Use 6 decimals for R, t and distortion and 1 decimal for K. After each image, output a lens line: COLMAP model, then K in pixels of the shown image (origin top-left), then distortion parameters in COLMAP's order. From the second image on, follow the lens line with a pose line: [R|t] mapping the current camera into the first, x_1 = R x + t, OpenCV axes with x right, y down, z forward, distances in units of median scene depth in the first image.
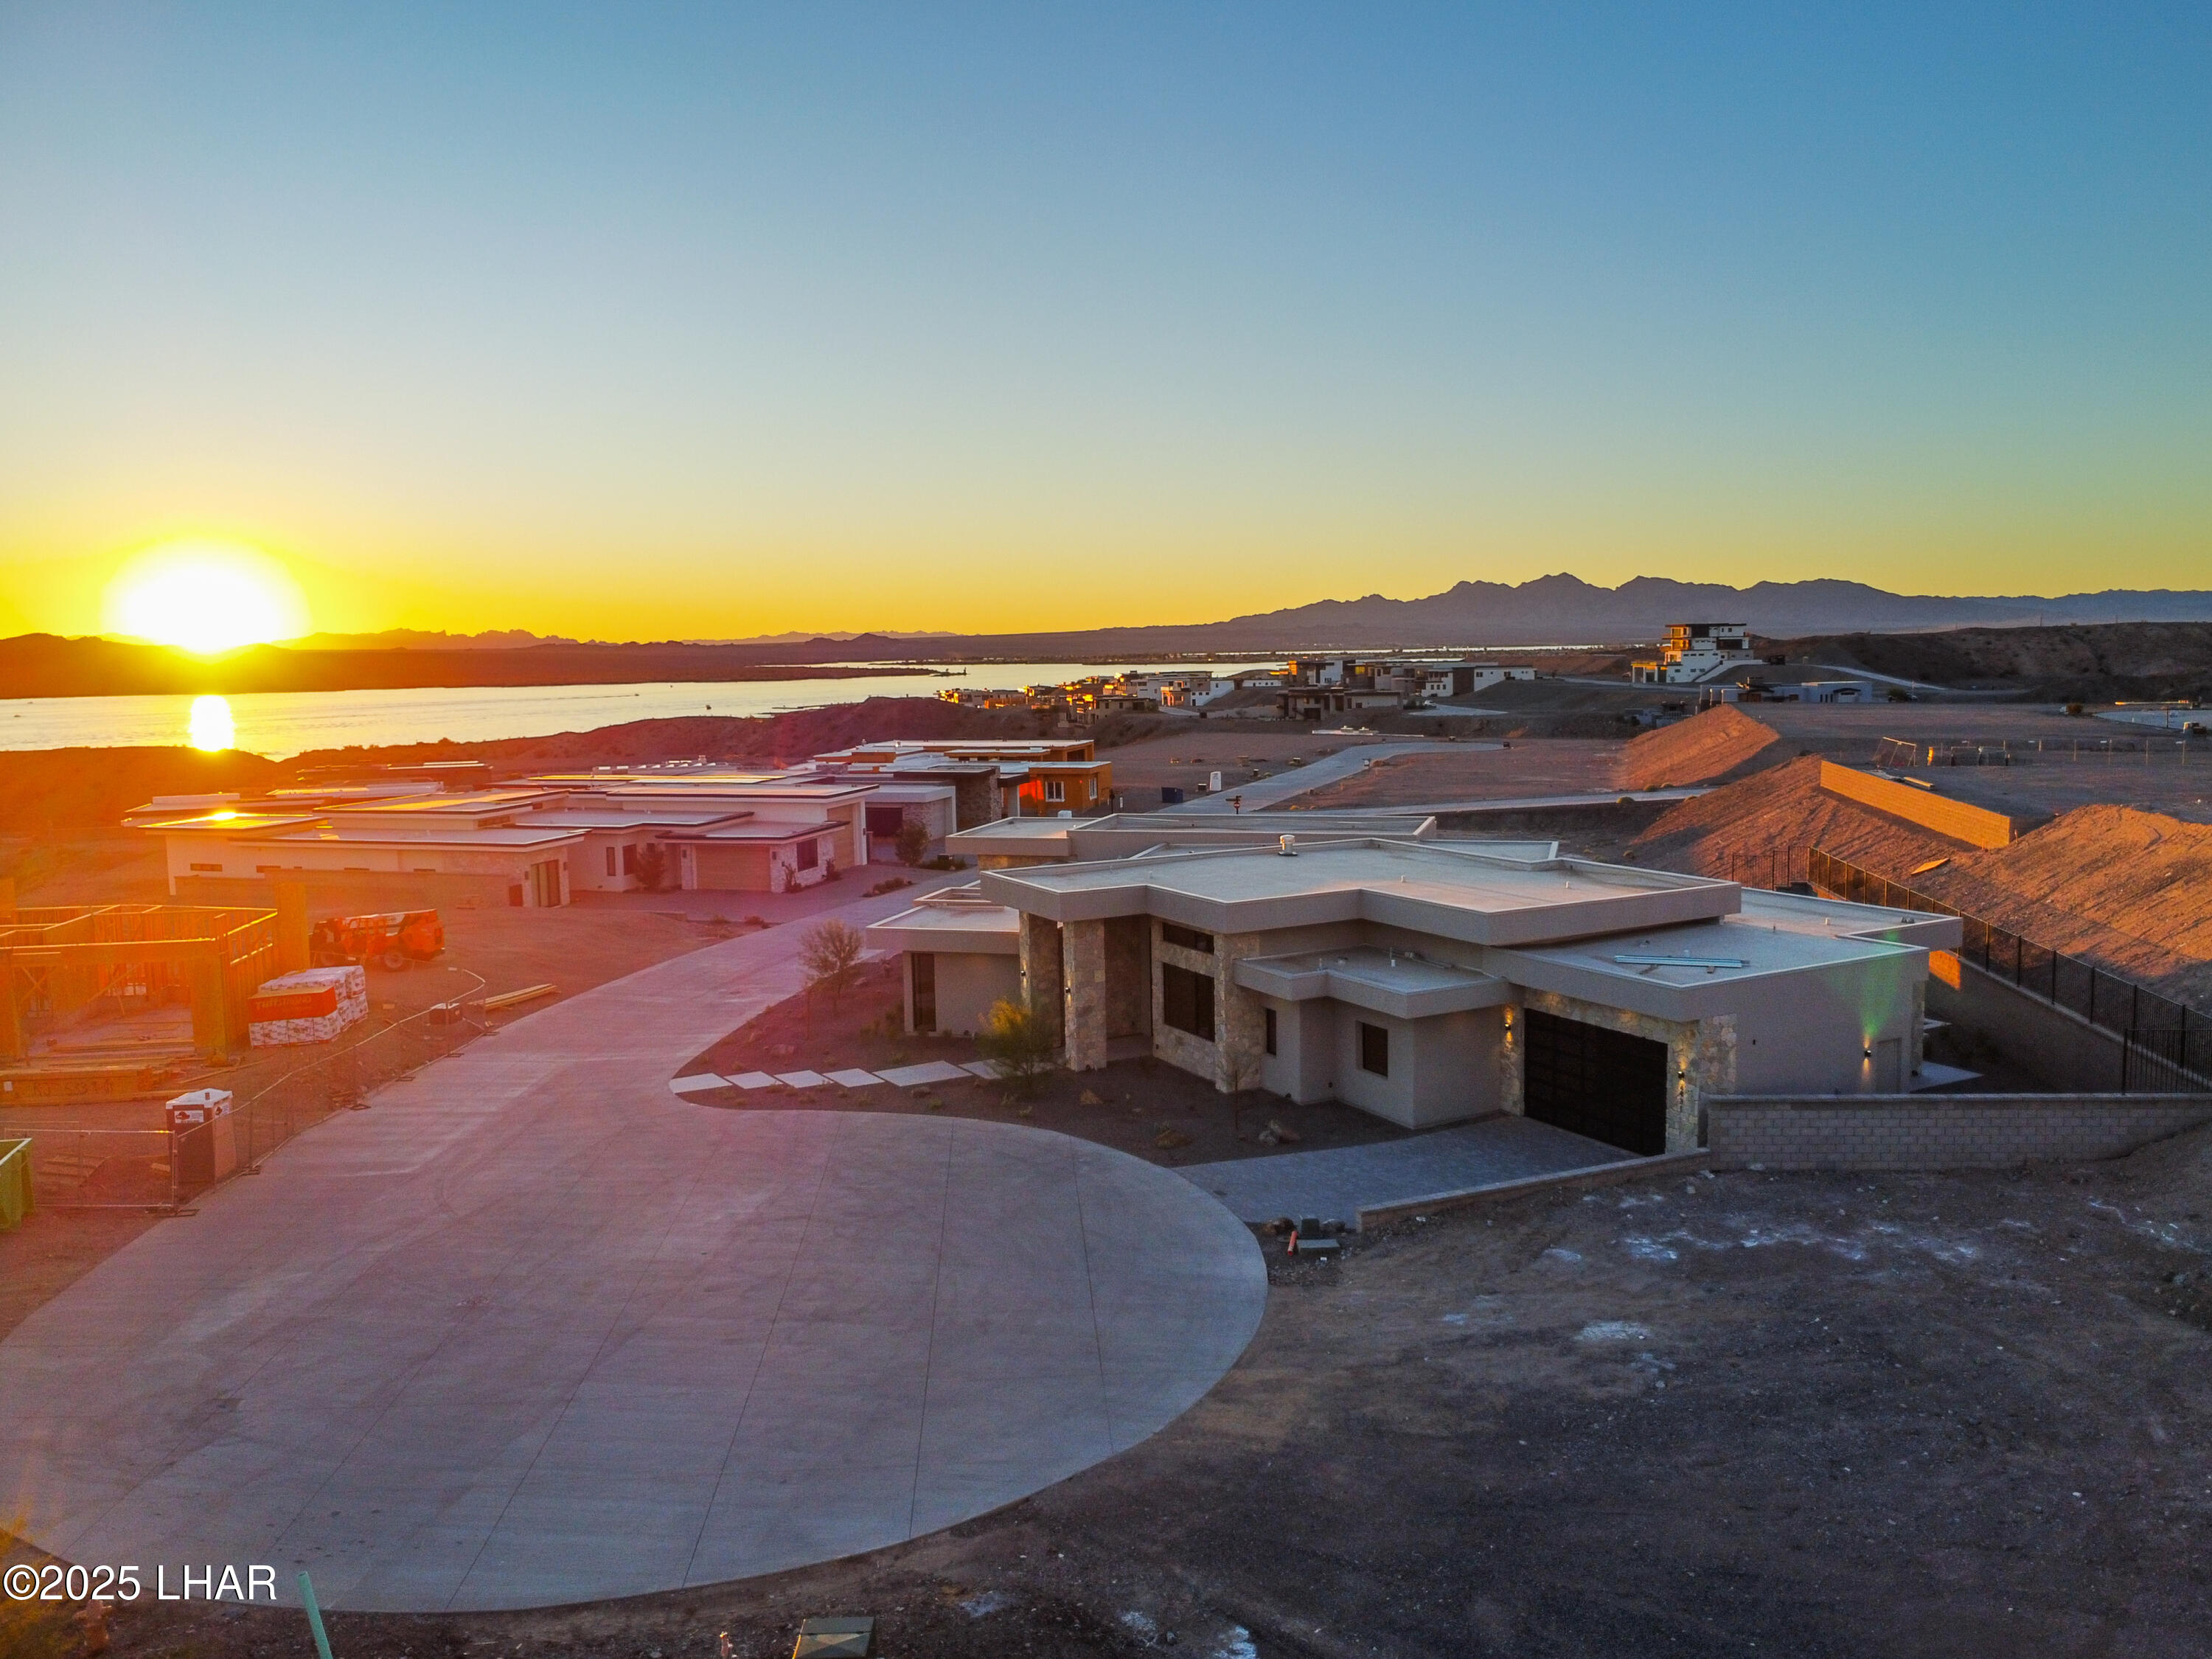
lens RADIAL K [[1682.5, 0, 1108.0], [0, 1682.5, 825.7], [0, 0, 1]] dist [0.003314, -0.001762]
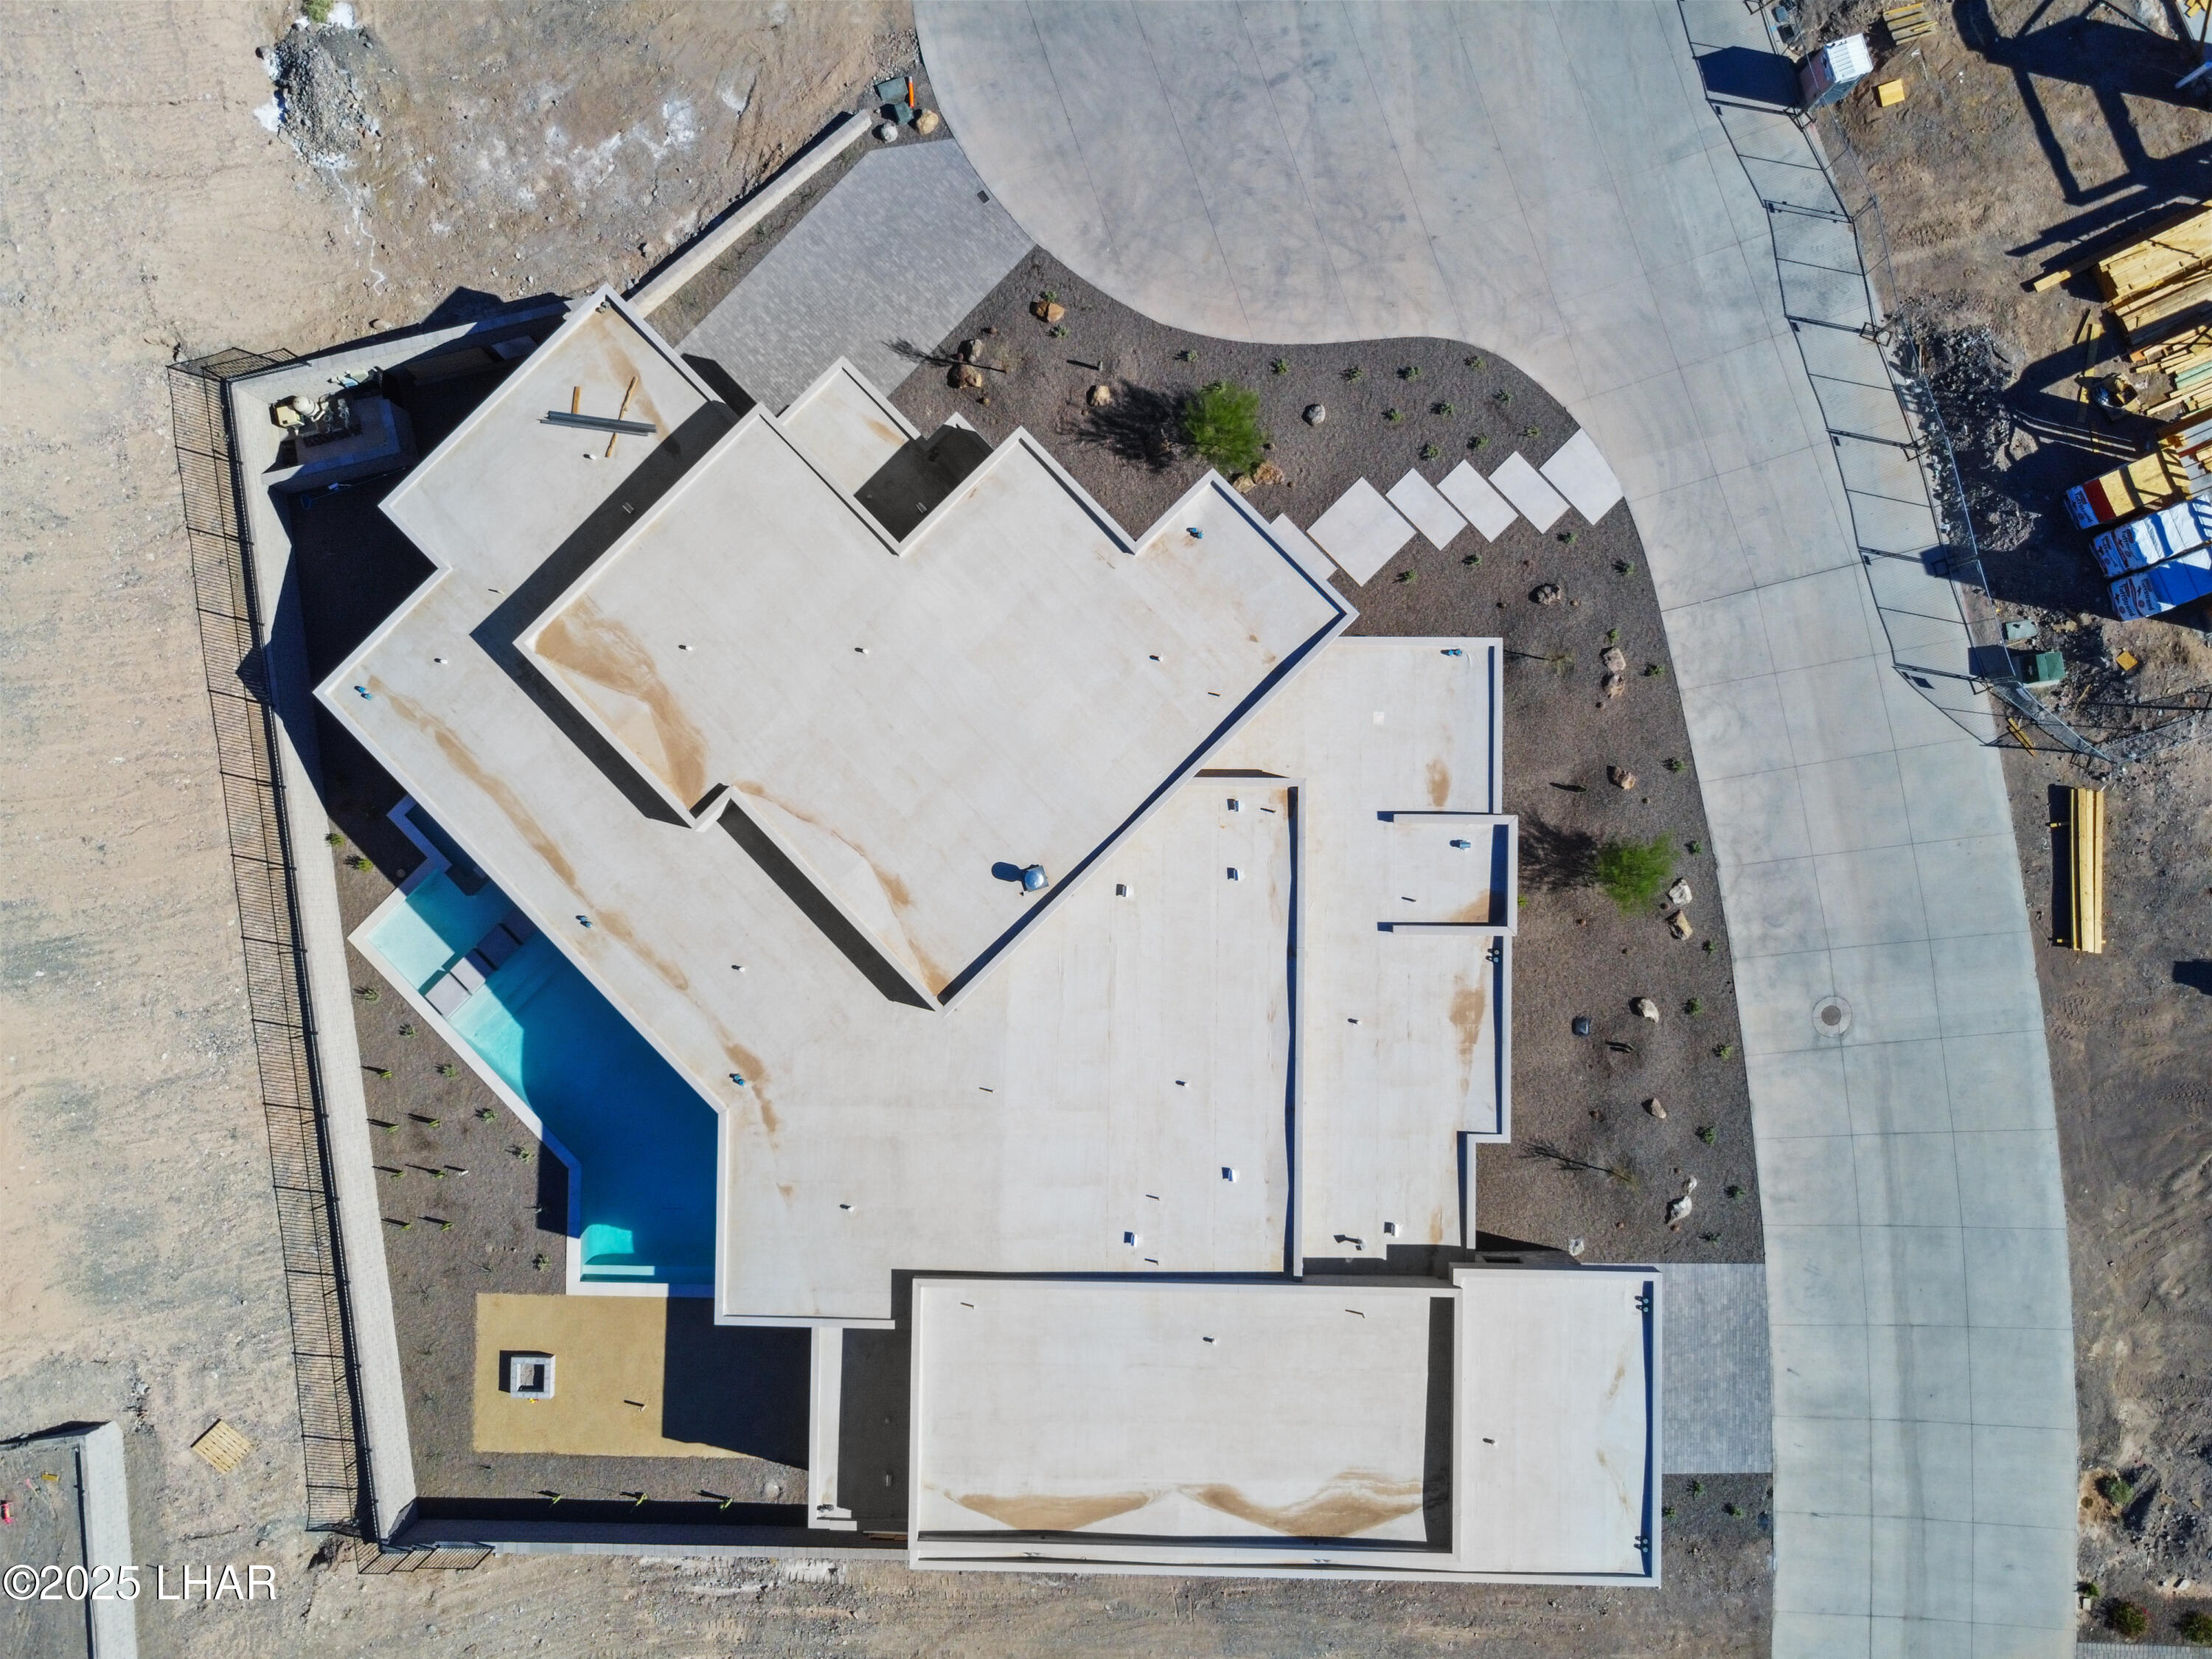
lens RADIAL K [[1641.9, 0, 1108.0], [0, 1641.9, 824.4], [0, 0, 1]] dist [0.001965, -0.002993]
pose [[-0.960890, 0.275240, 0.030553, 0.044159], [0.010295, -0.074746, 0.997149, -0.715357], [0.276739, 0.958465, 0.068989, 0.907033]]
